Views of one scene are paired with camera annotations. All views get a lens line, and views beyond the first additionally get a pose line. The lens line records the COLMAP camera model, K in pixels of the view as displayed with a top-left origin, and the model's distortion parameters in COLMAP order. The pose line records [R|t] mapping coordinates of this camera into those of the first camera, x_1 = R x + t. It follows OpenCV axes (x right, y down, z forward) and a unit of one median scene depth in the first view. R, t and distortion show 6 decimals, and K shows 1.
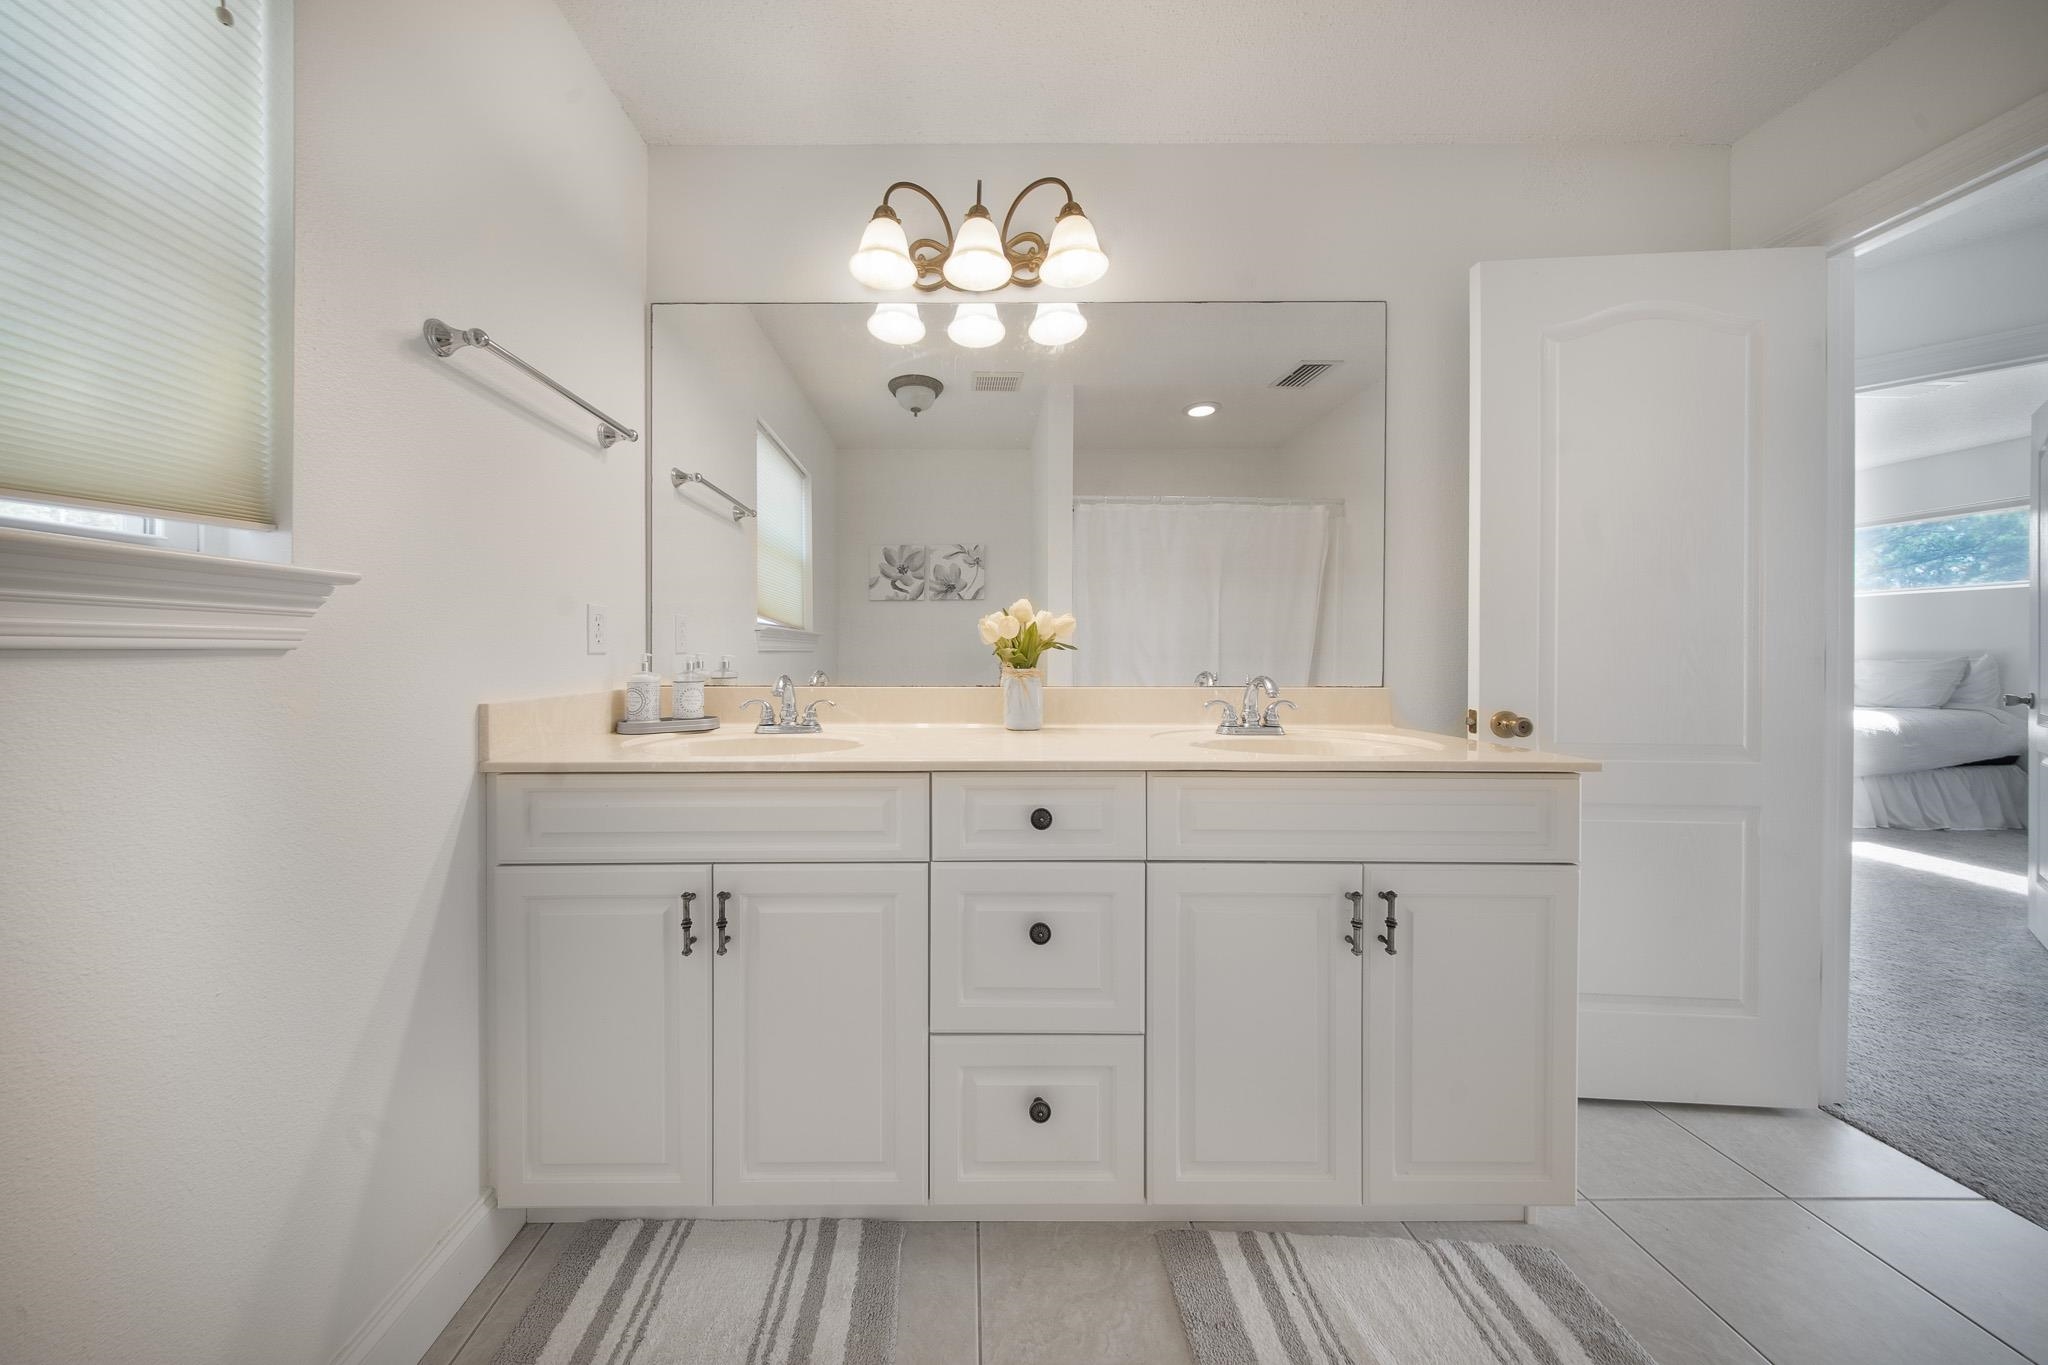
lens RADIAL K [[566.2, 0, 1024.0], [0, 566.2, 682.5], [0, 0, 1]] dist [0.030027, 0.000004]
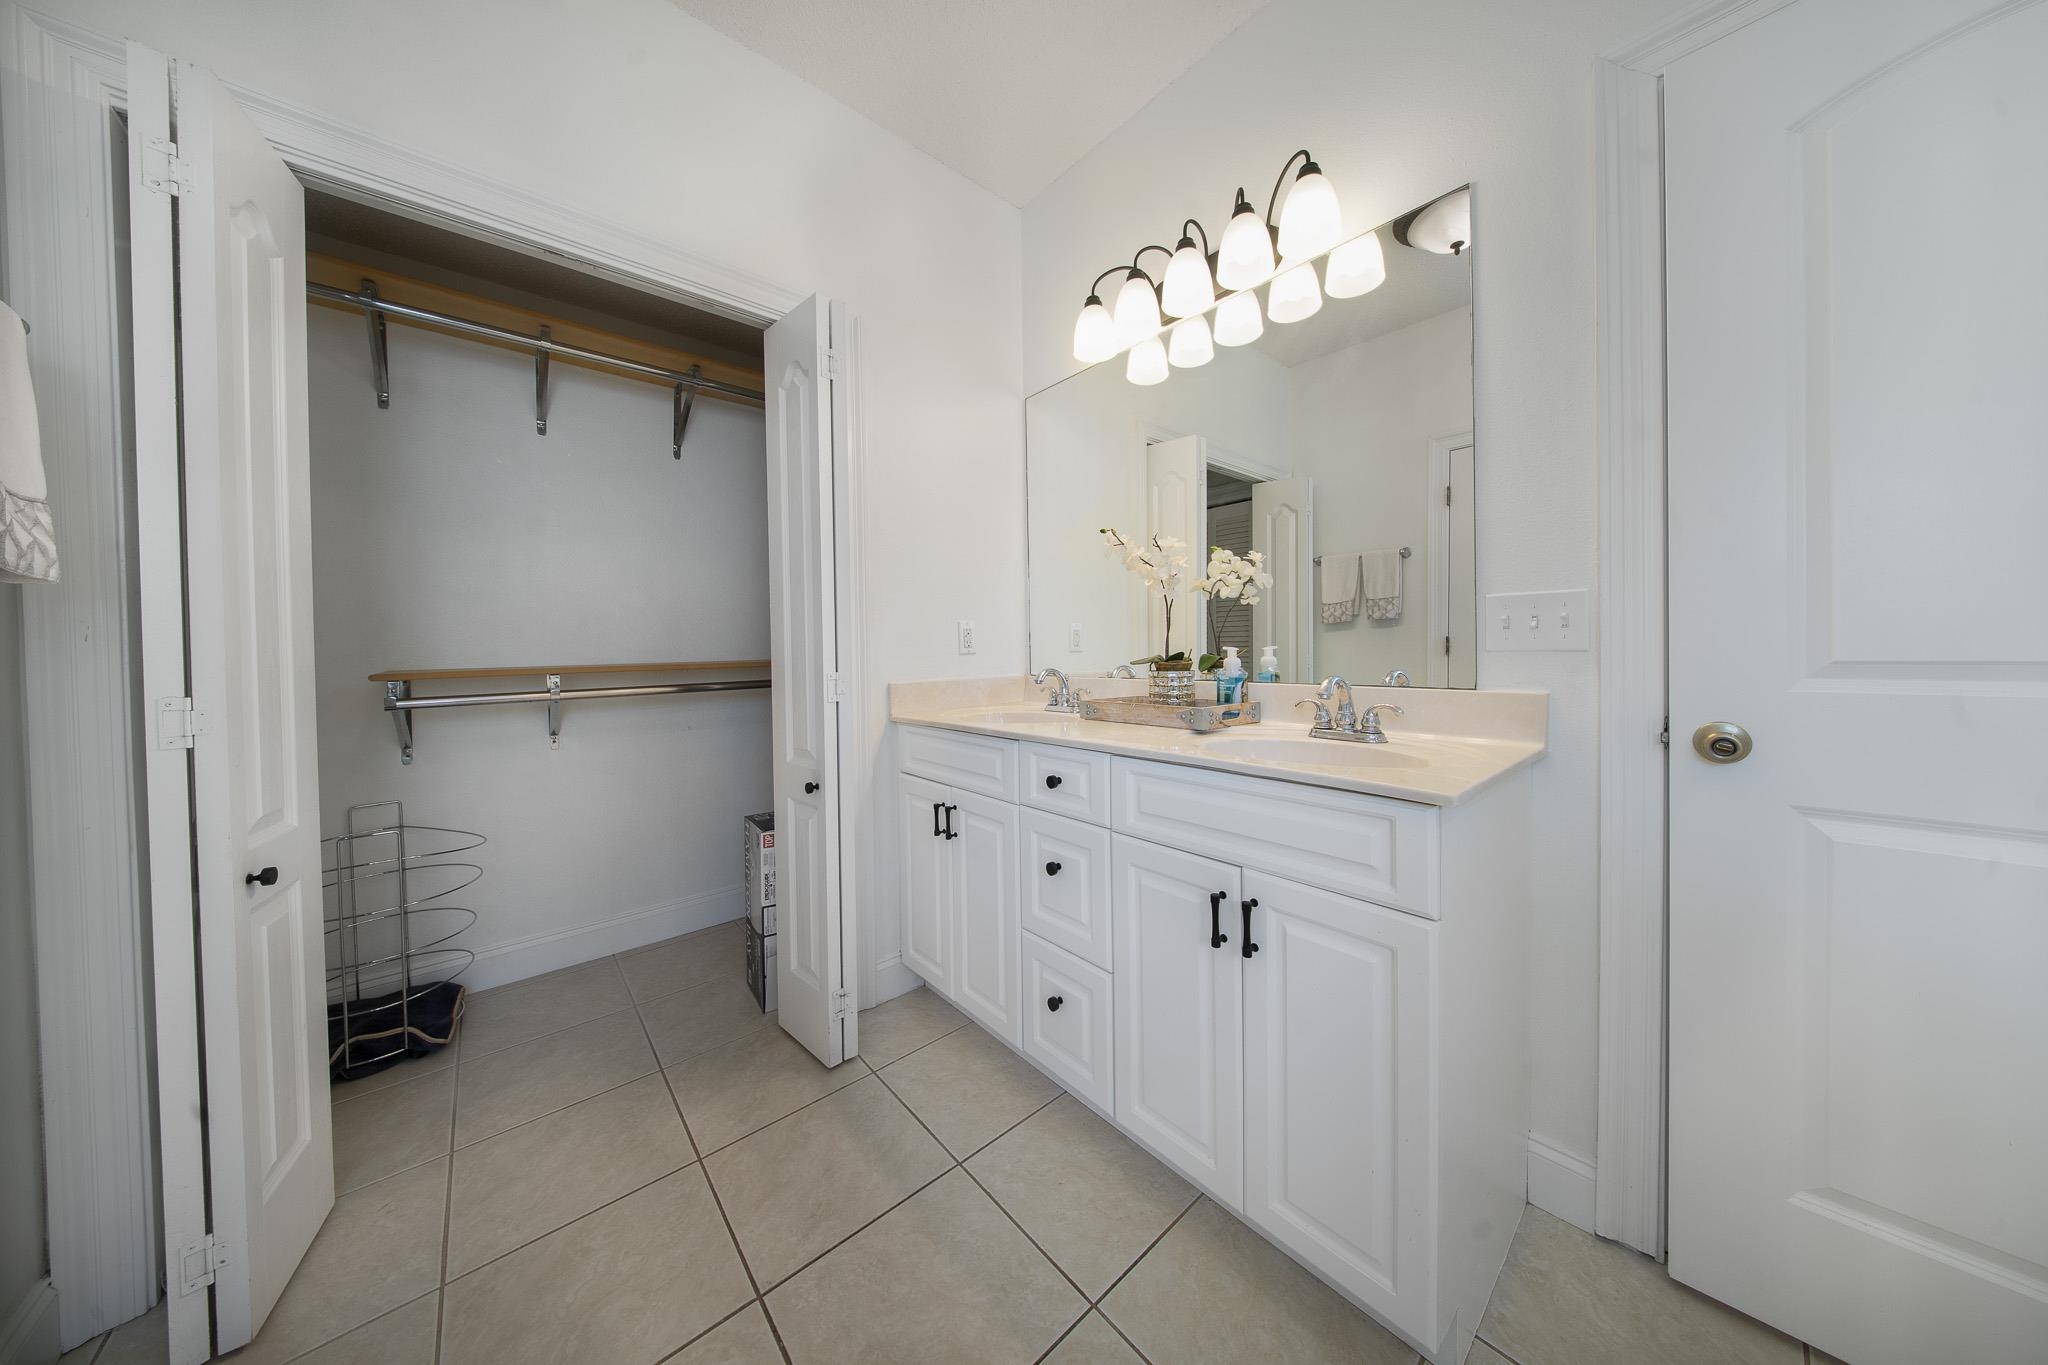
lens RADIAL K [[658.0, 0, 1005.9], [0, 658.0, 672.9], [0, 0, 1]] dist [0.000028, 0.000046]
pose [[0.604940, 0.007360, -0.796237, 0.413059], [-0.017101, 0.999847, -0.003750, -0.000311], [0.796087, 0.015884, 0.604973, -0.000552]]
